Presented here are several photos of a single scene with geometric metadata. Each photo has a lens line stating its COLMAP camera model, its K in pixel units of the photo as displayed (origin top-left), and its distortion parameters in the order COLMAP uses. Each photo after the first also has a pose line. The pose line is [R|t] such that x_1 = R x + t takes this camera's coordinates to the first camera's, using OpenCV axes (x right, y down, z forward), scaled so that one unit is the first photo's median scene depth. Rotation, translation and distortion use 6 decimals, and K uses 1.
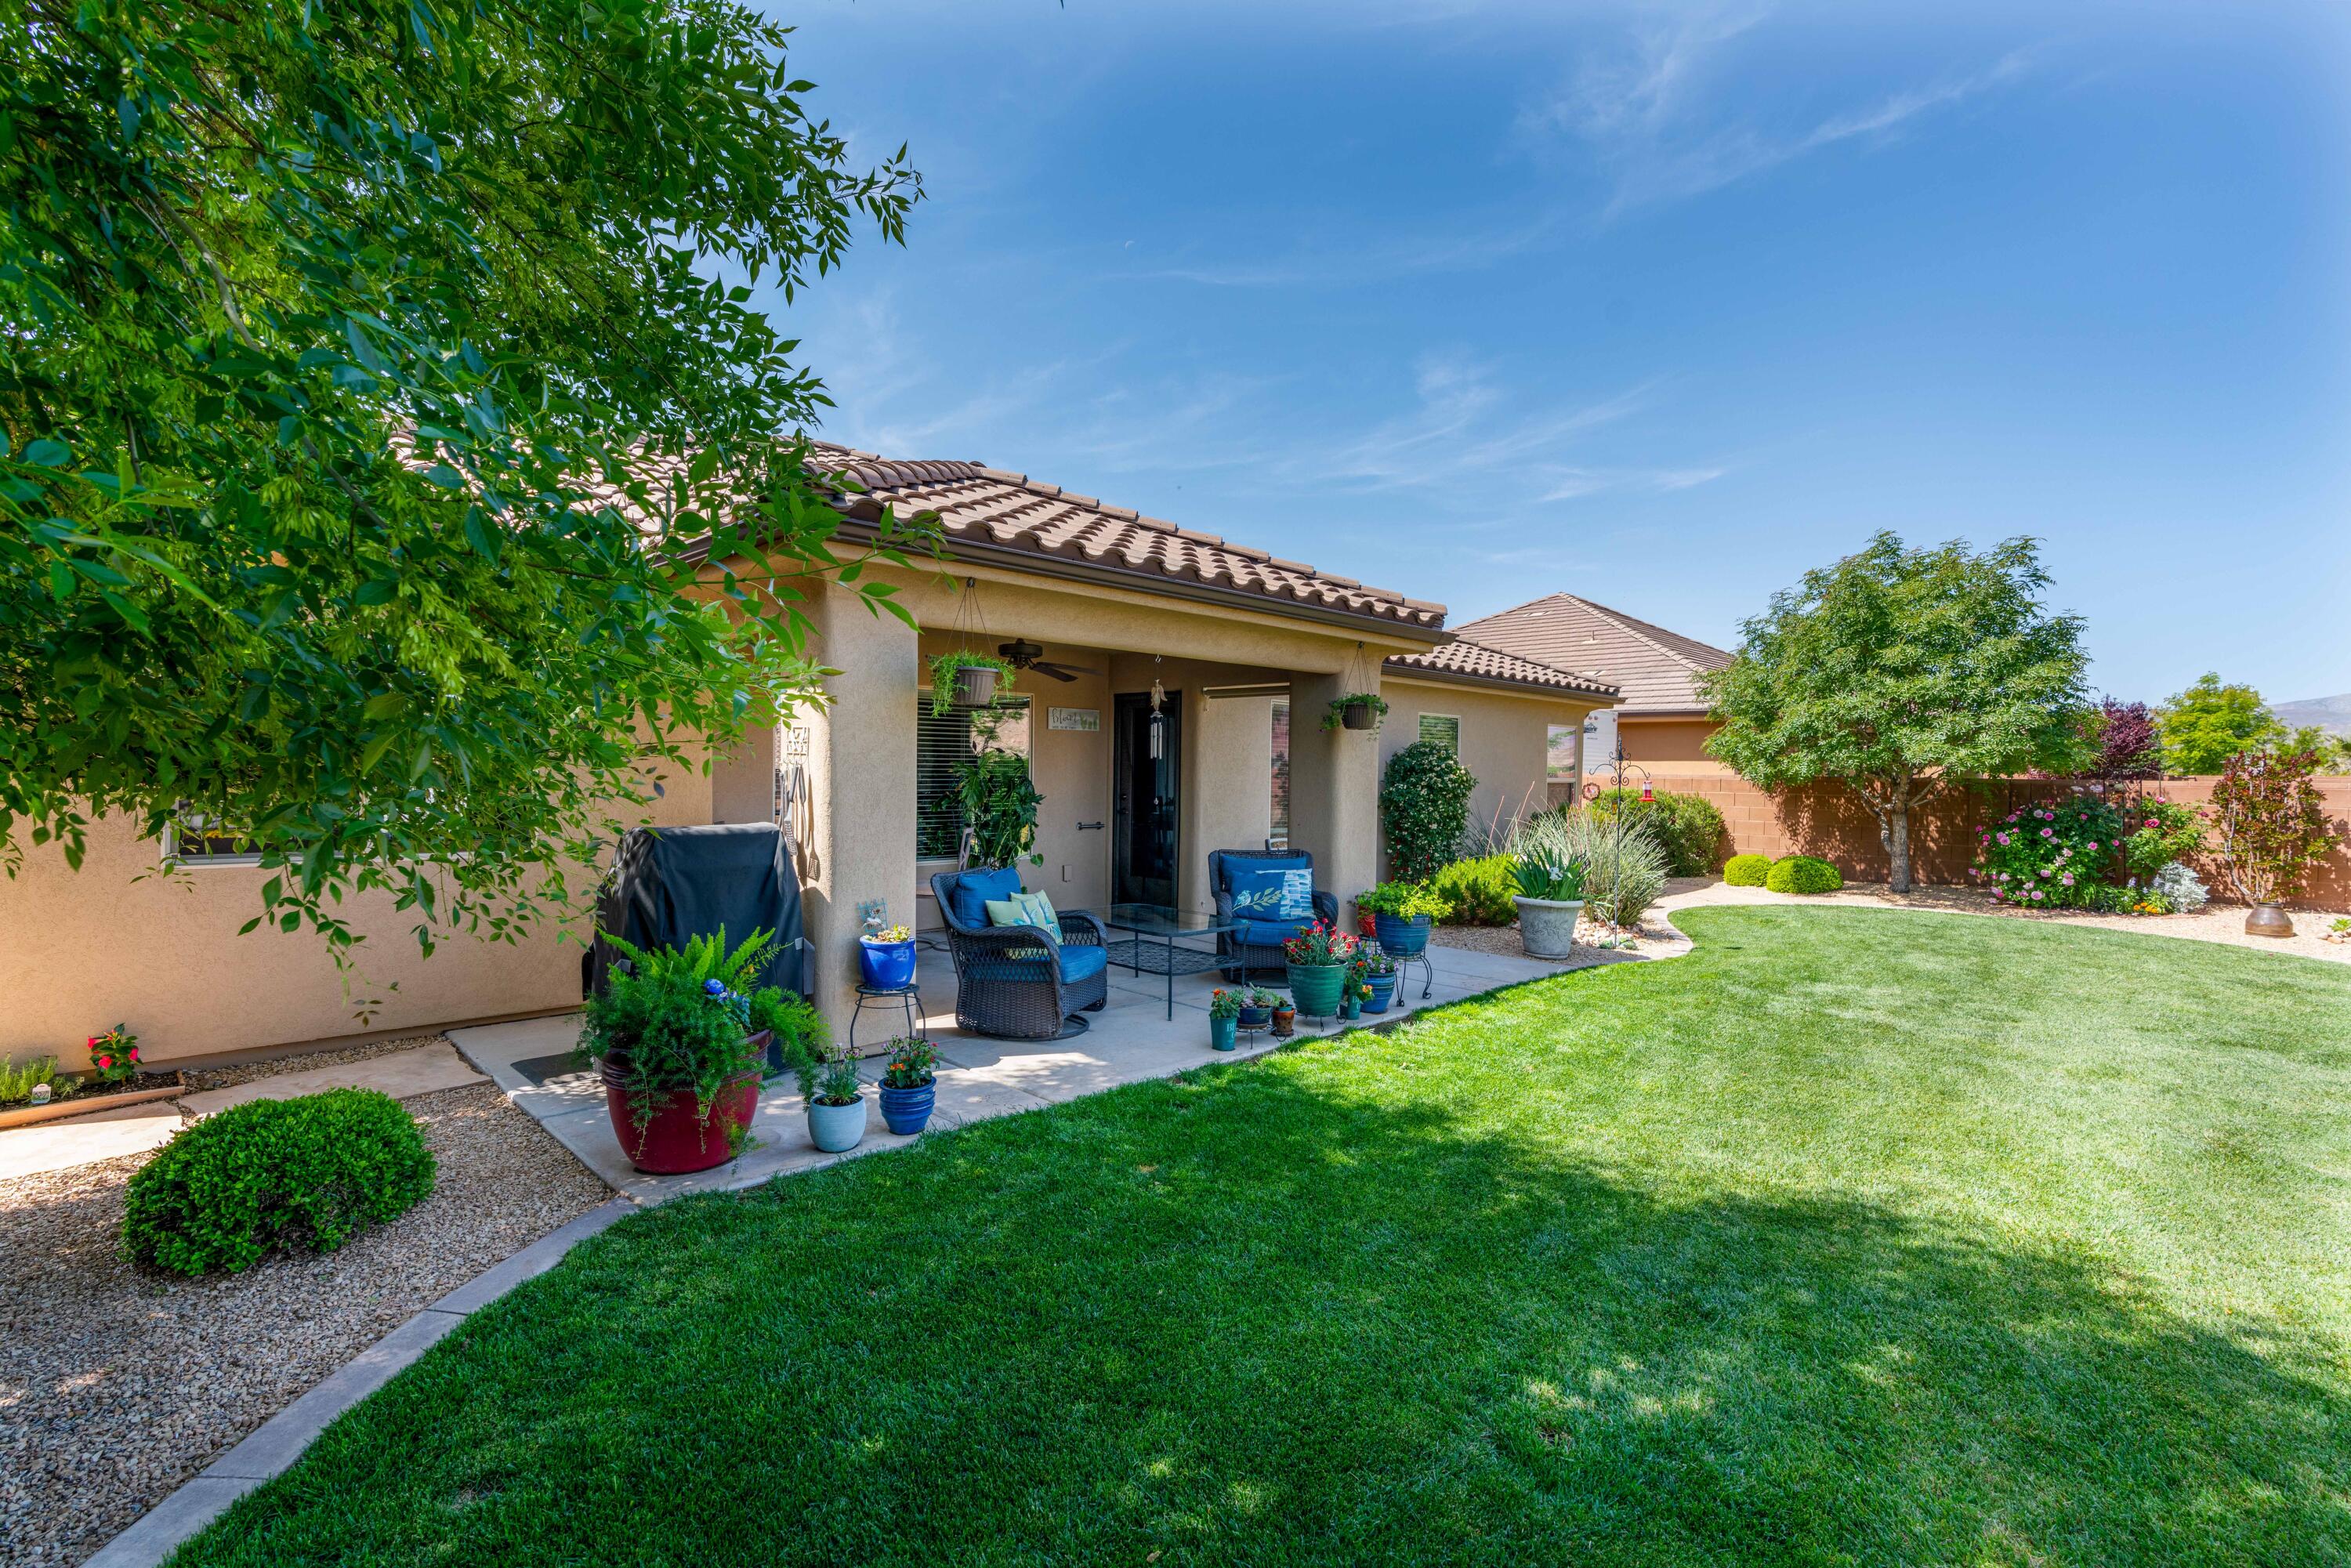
lens RADIAL K [[1056.7, 0, 1175.5], [0, 1056.7, 784.0], [0, 0, 1]] dist [-0.007491, 0.000034]
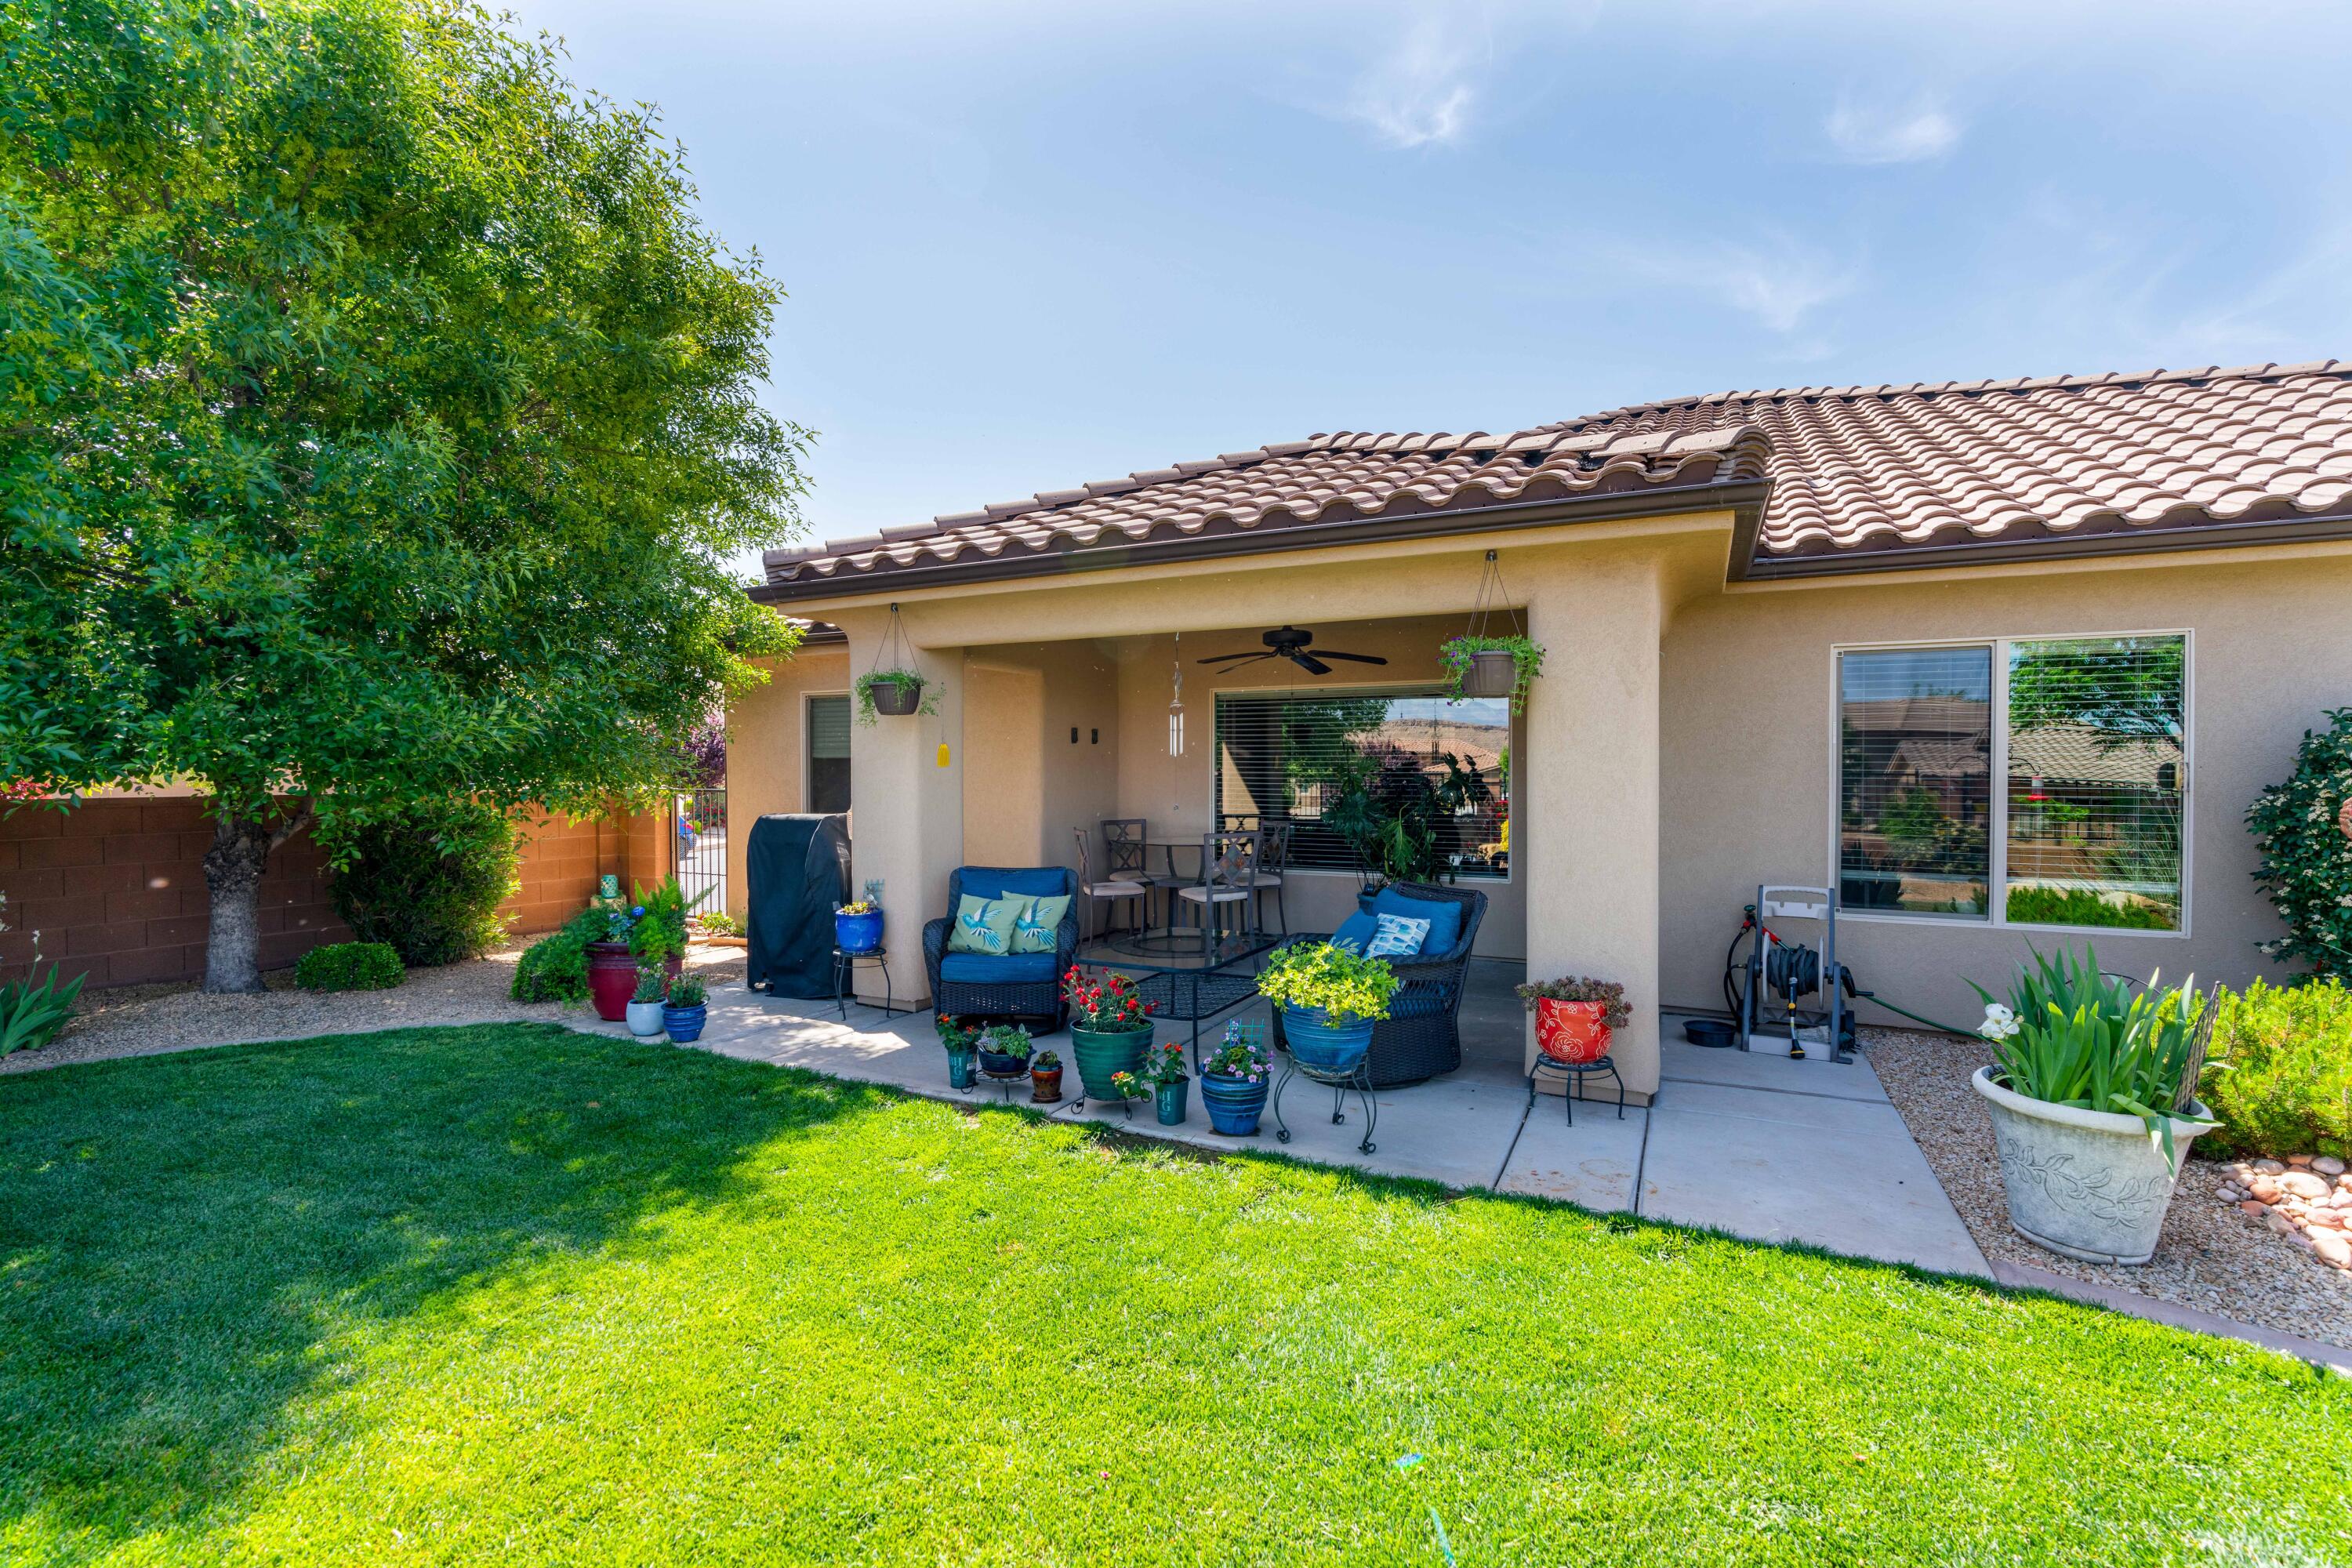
lens RADIAL K [[1019.3, 0, 1176.0], [0, 1019.3, 784.0], [0, 0, 1]] dist [-0.000038, -0.011959]
pose [[0.336446, -0.011666, -0.941630, 0.877403], [-0.010824, 0.999809, -0.016254, 0.013204], [0.941641, 0.015661, 0.336256, 0.856790]]
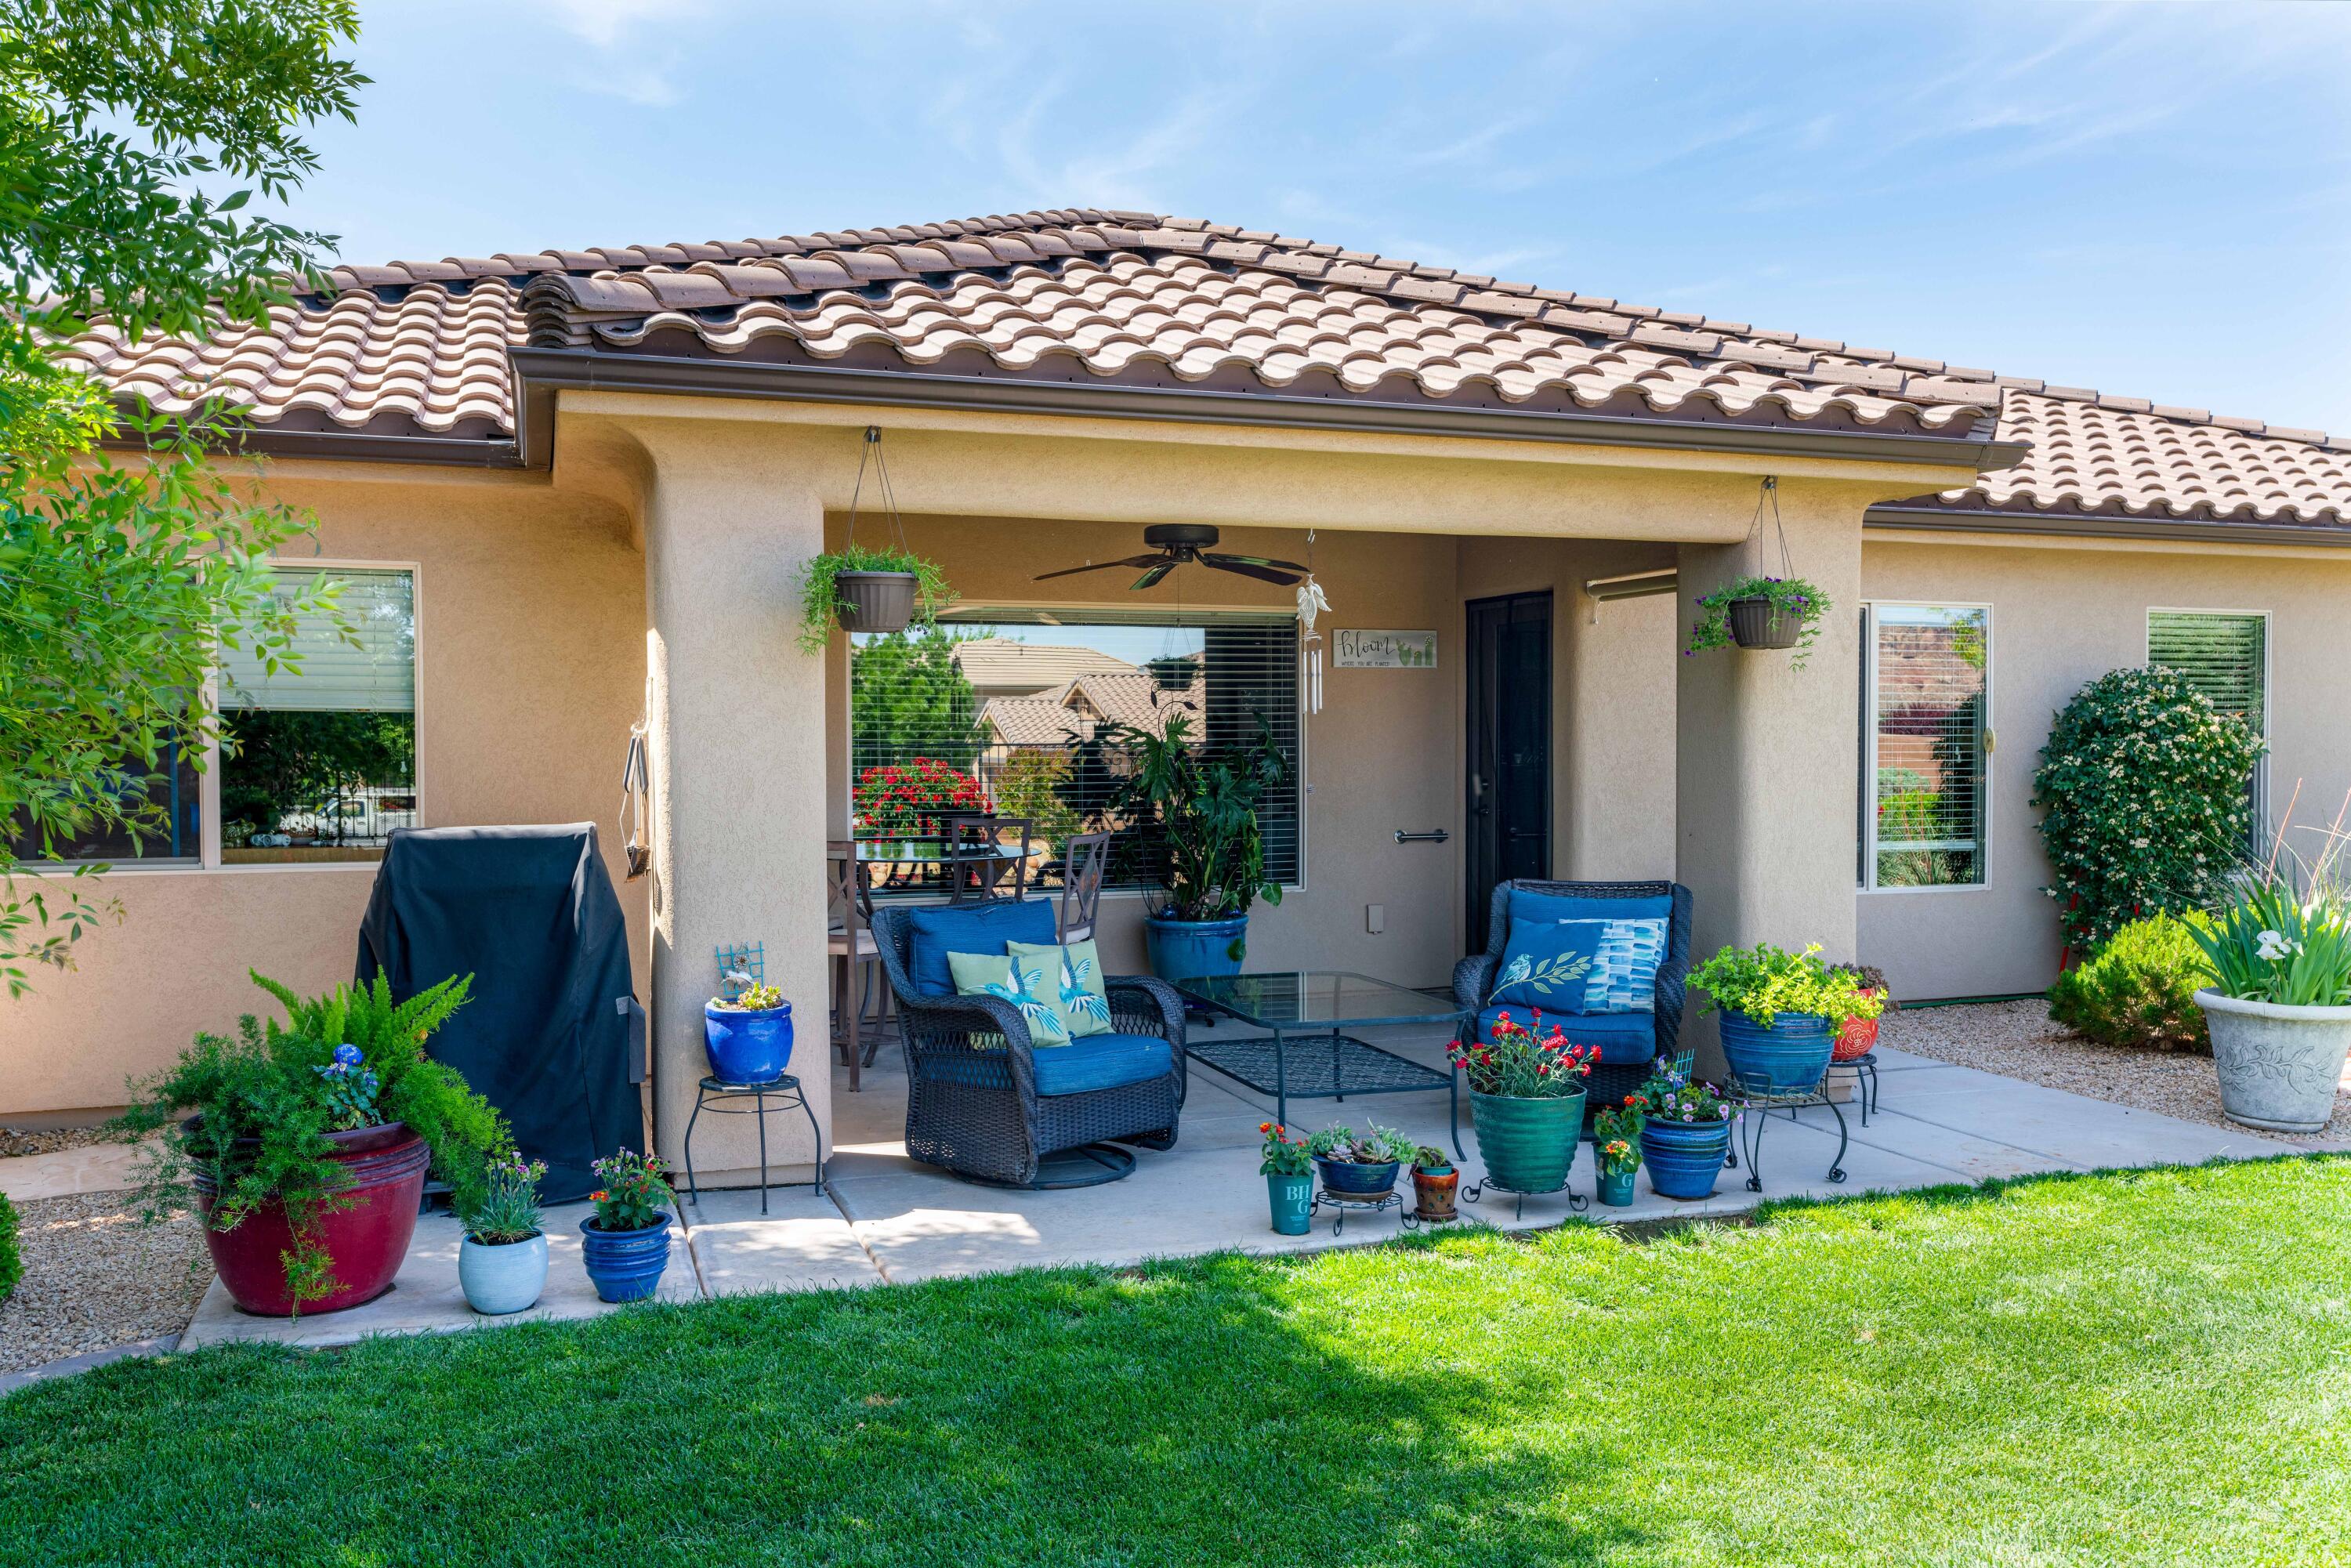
lens RADIAL K [[1839.2, 0, 1175.5], [0, 1839.2, 784.0], [0, 0, 1]] dist [0.009872, 0.001394]
pose [[0.904357, -0.004930, -0.426748, 0.396925], [0.008695, 0.999939, 0.006874, 0.007004], [0.426688, -0.009927, 0.904344, 0.094490]]
